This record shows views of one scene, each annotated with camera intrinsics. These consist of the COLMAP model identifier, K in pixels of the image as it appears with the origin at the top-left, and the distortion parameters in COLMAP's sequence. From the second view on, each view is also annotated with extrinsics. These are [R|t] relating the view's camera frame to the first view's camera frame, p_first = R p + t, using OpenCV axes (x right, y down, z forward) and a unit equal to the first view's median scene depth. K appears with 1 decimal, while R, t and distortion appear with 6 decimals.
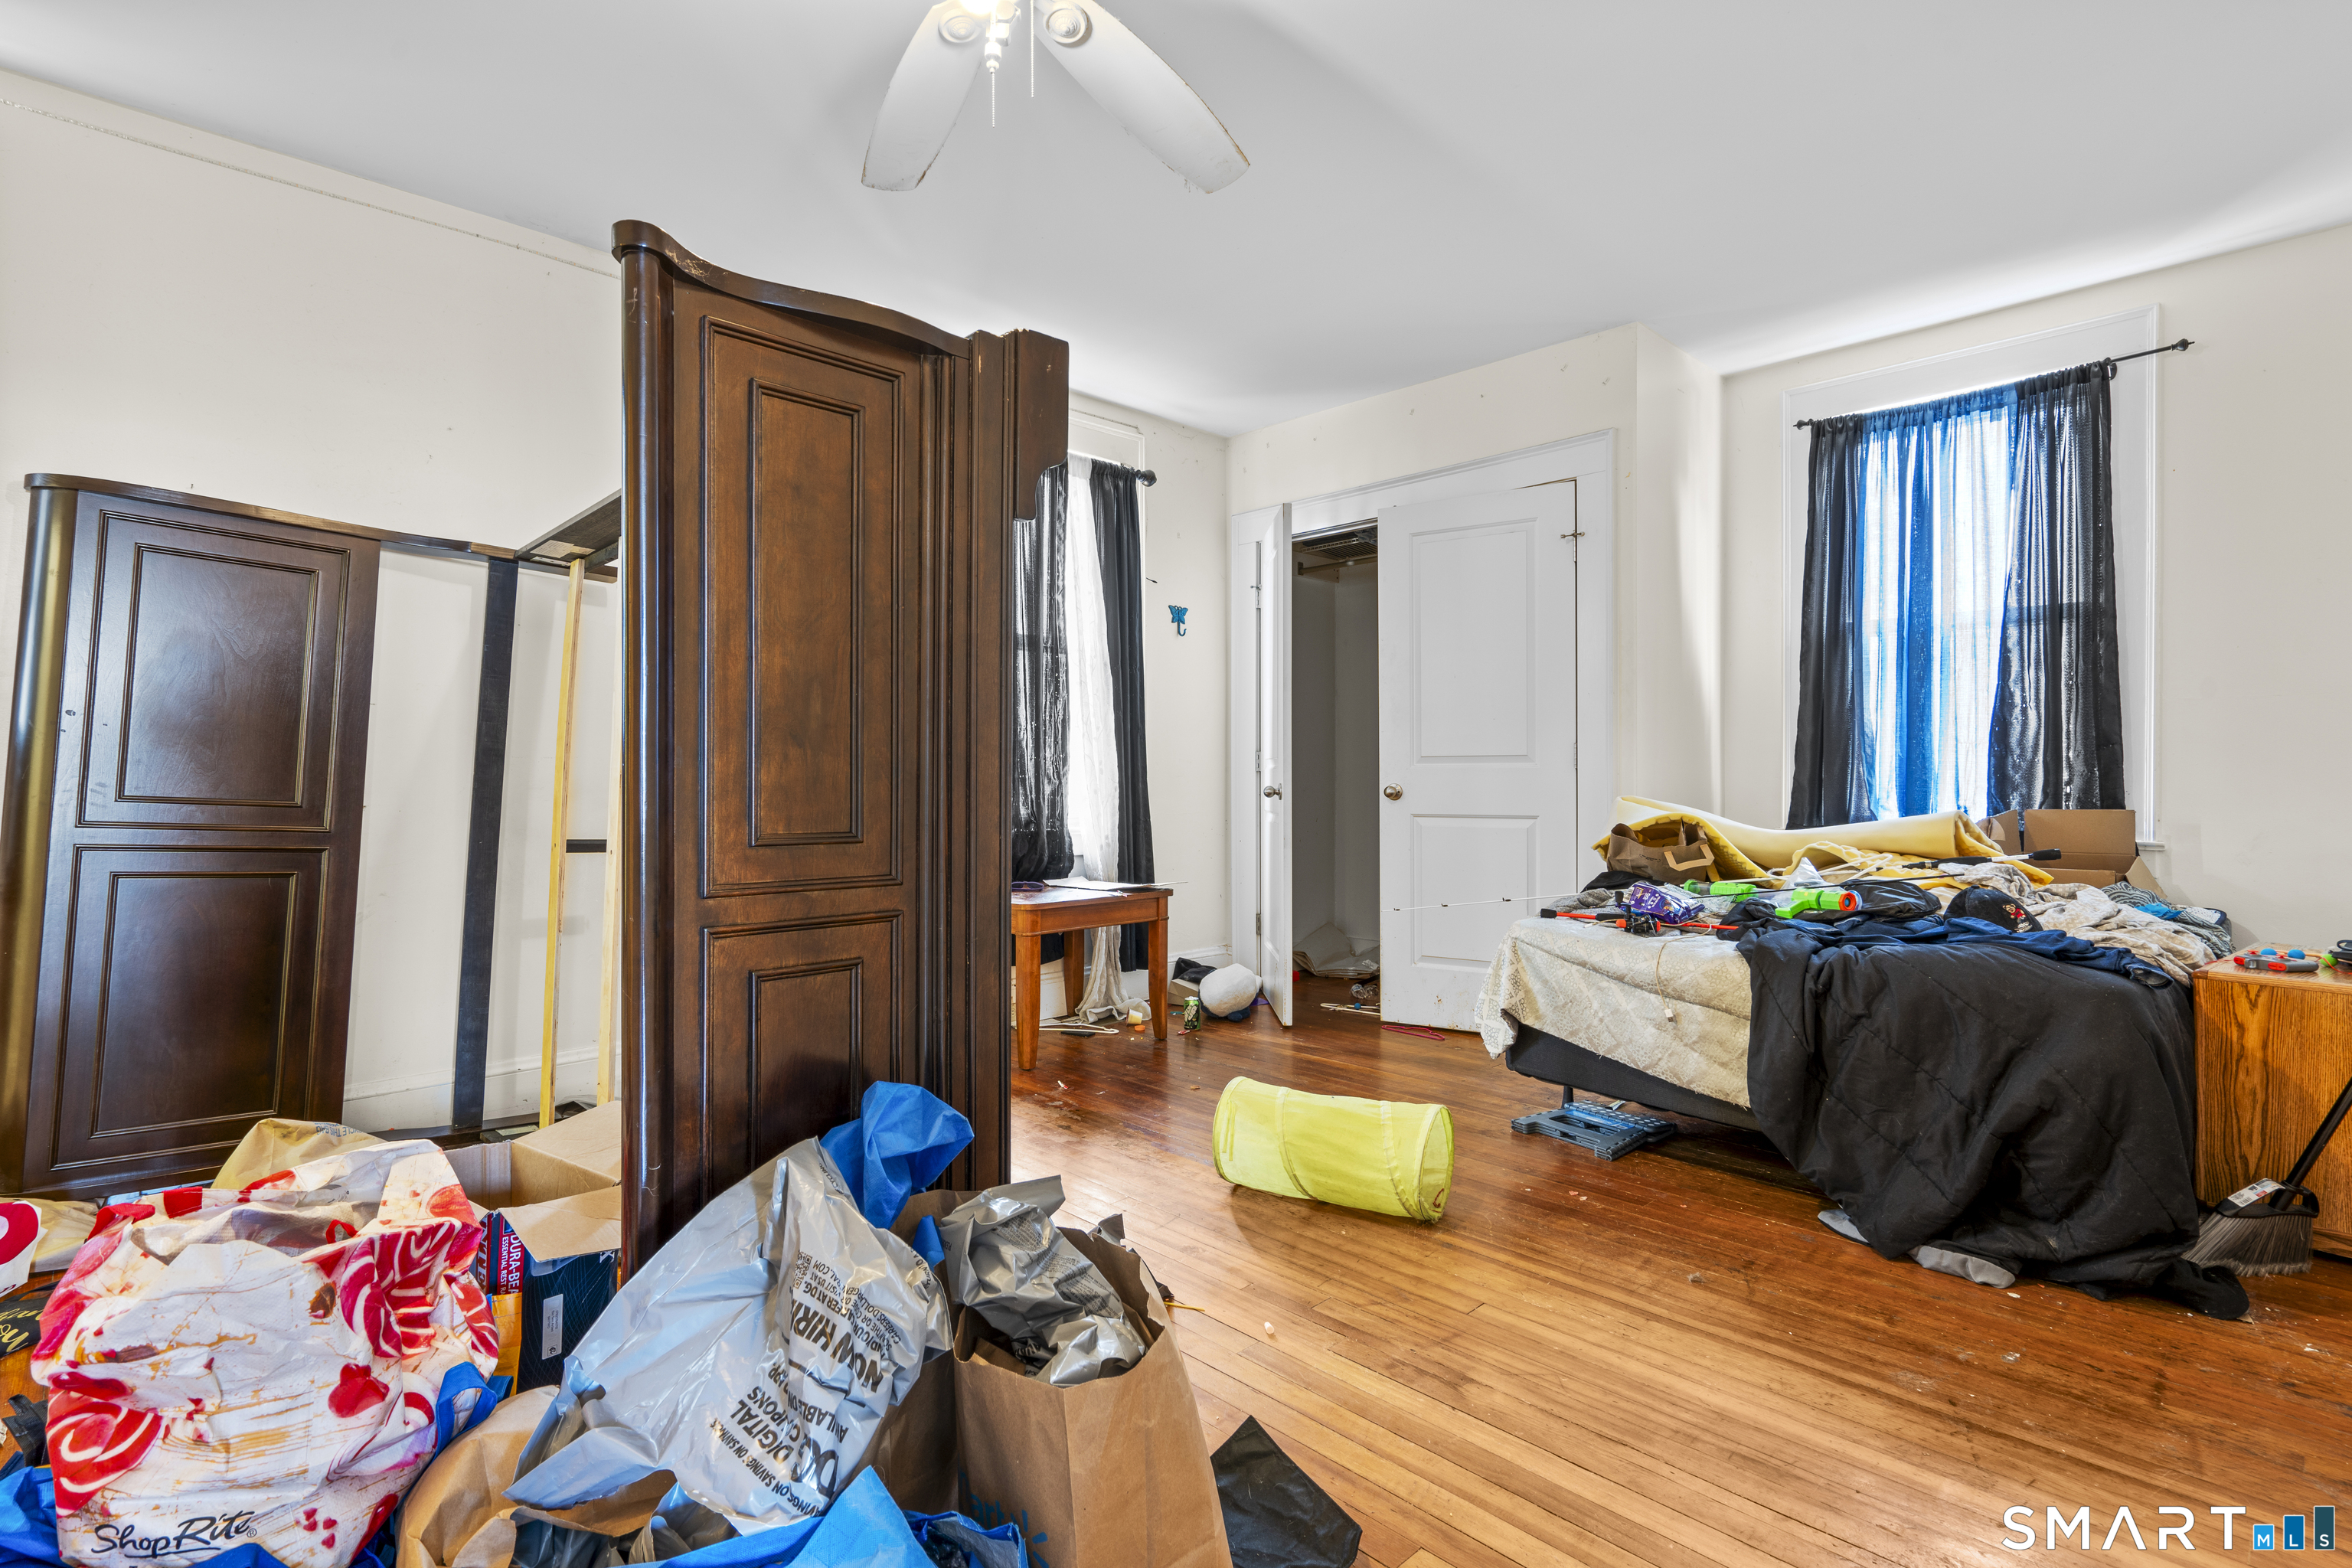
lens RADIAL K [[1122.8, 0, 1169.7], [0, 1122.8, 777.0], [0, 0, 1]] dist [-0.001169, -0.000292]
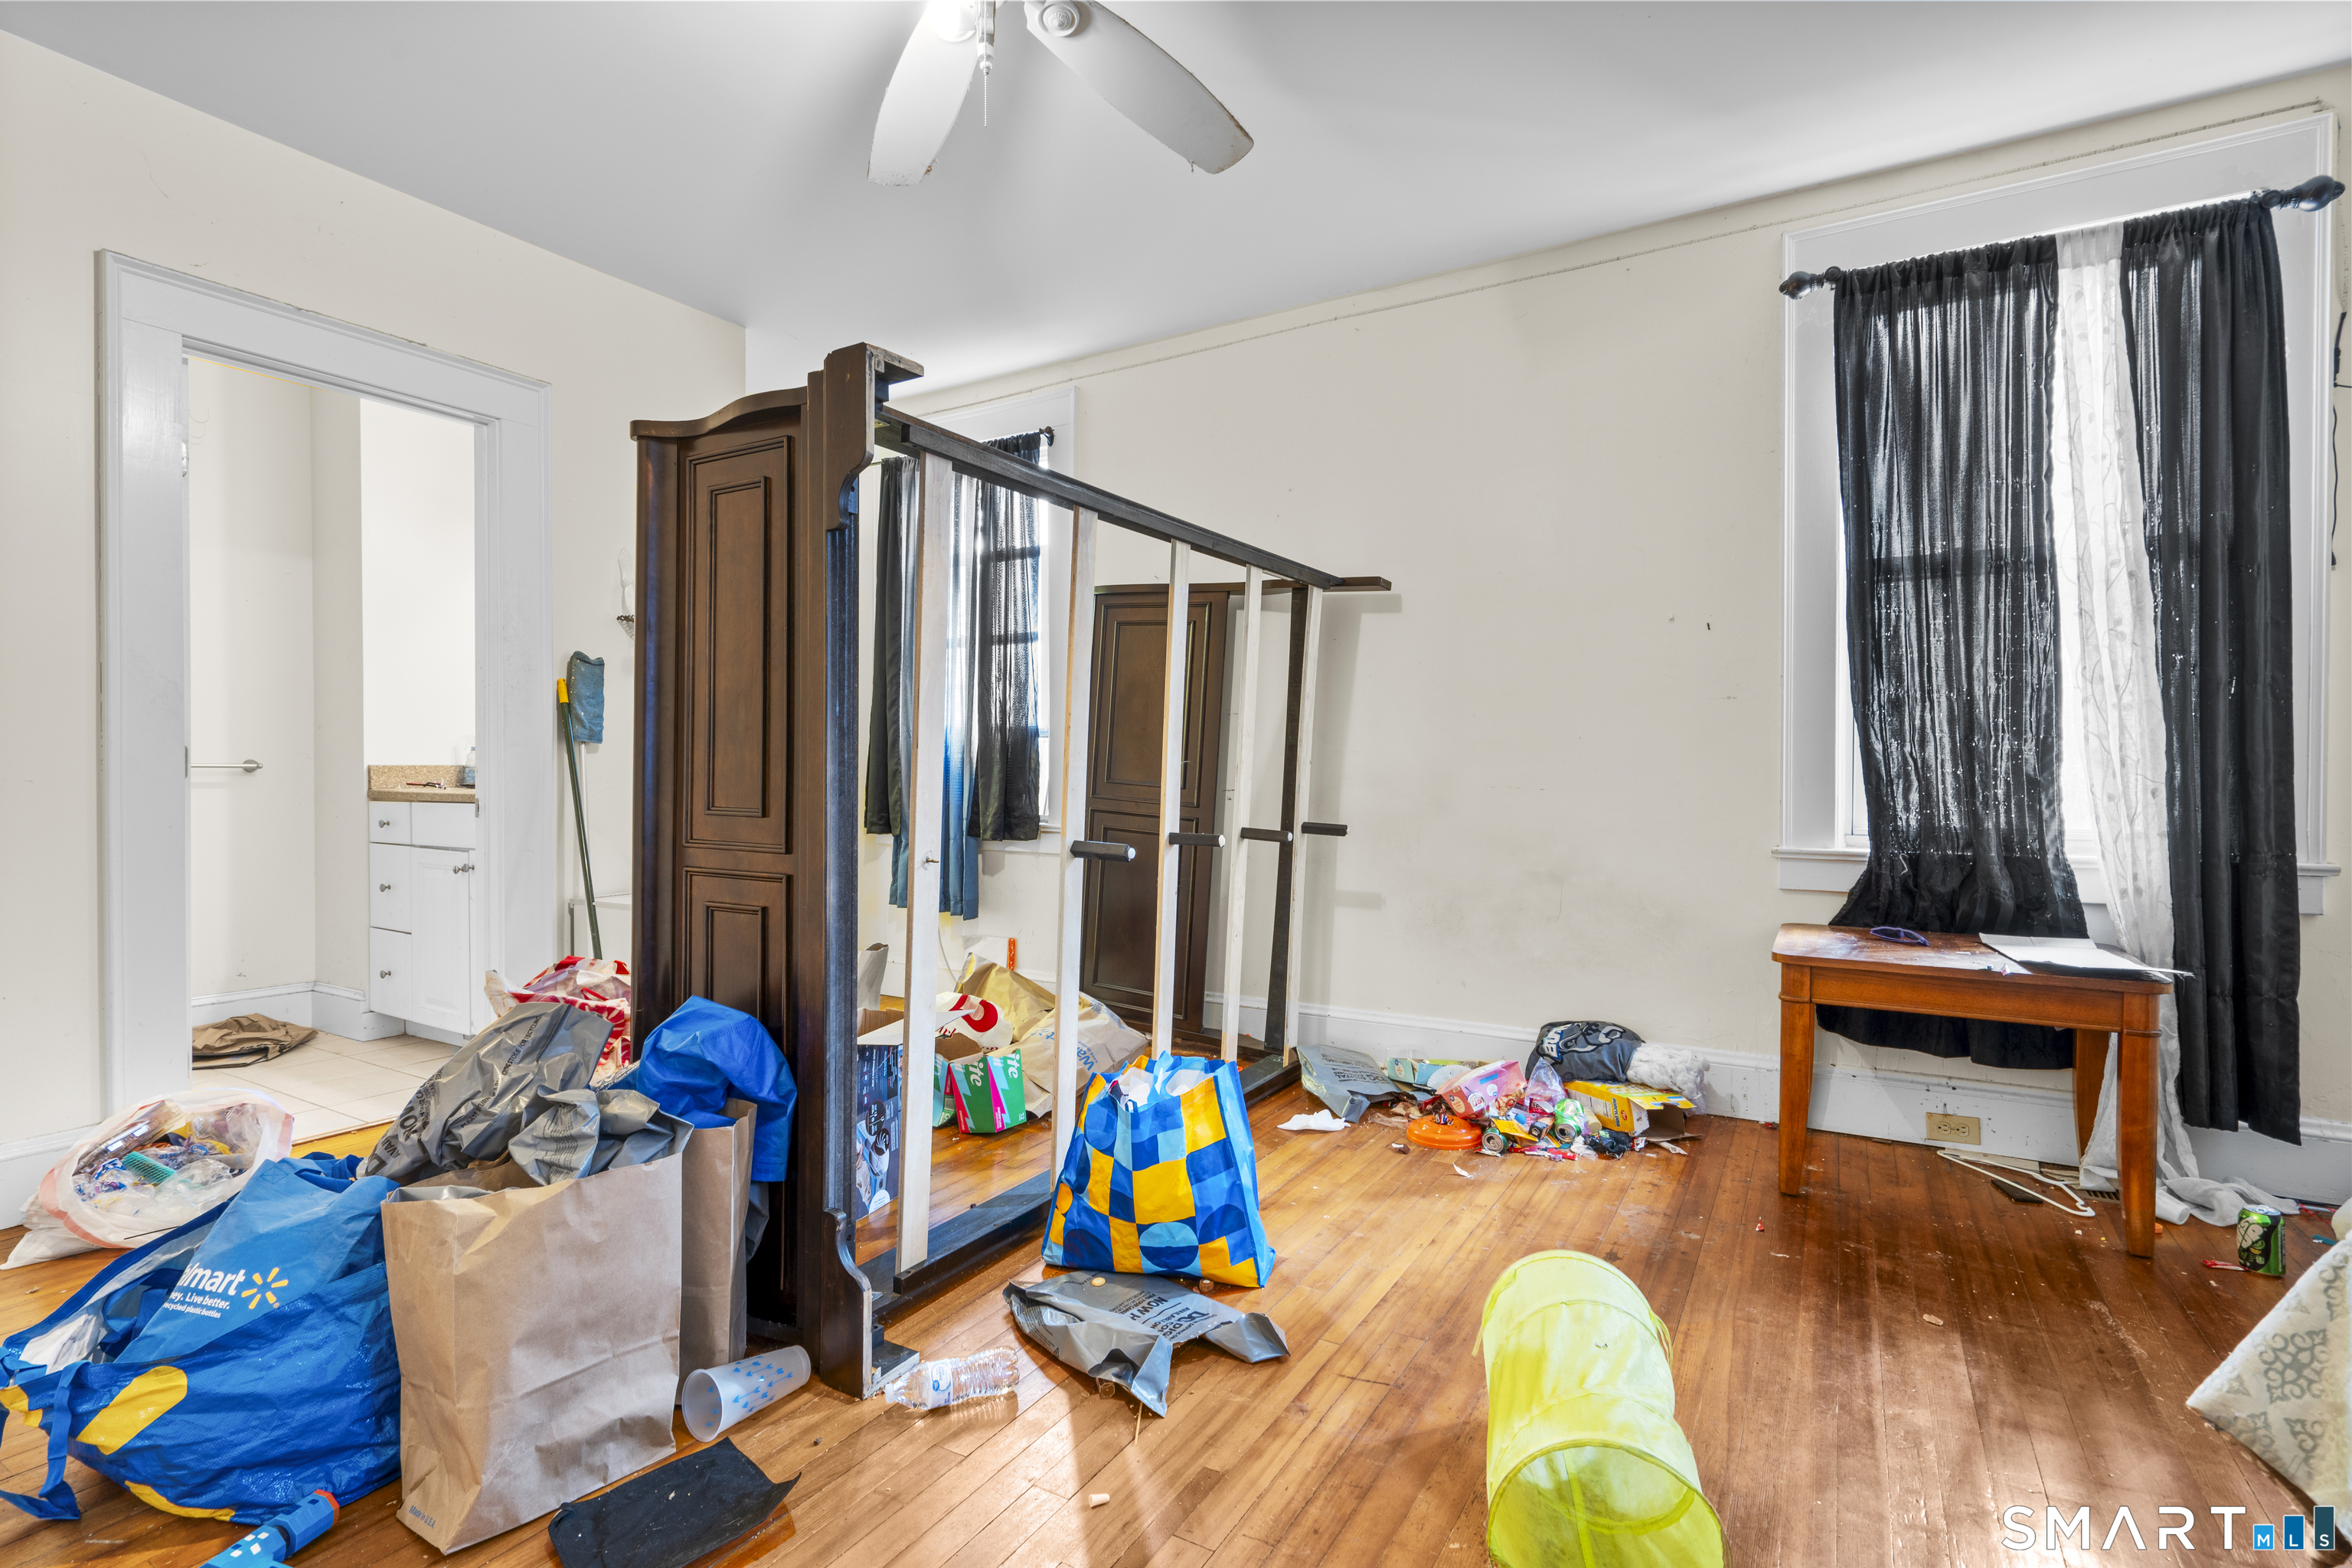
lens RADIAL K [[1122.8, 0, 1176.7], [0, 1122.8, 780.8], [0, 0, 1]] dist [-0.001169, -0.000292]
pose [[0.260613, 0.004639, -0.965432, 0.367923], [-0.000178, 0.999989, 0.004757, 0.002384], [0.965443, -0.001068, 0.260611, 0.383348]]
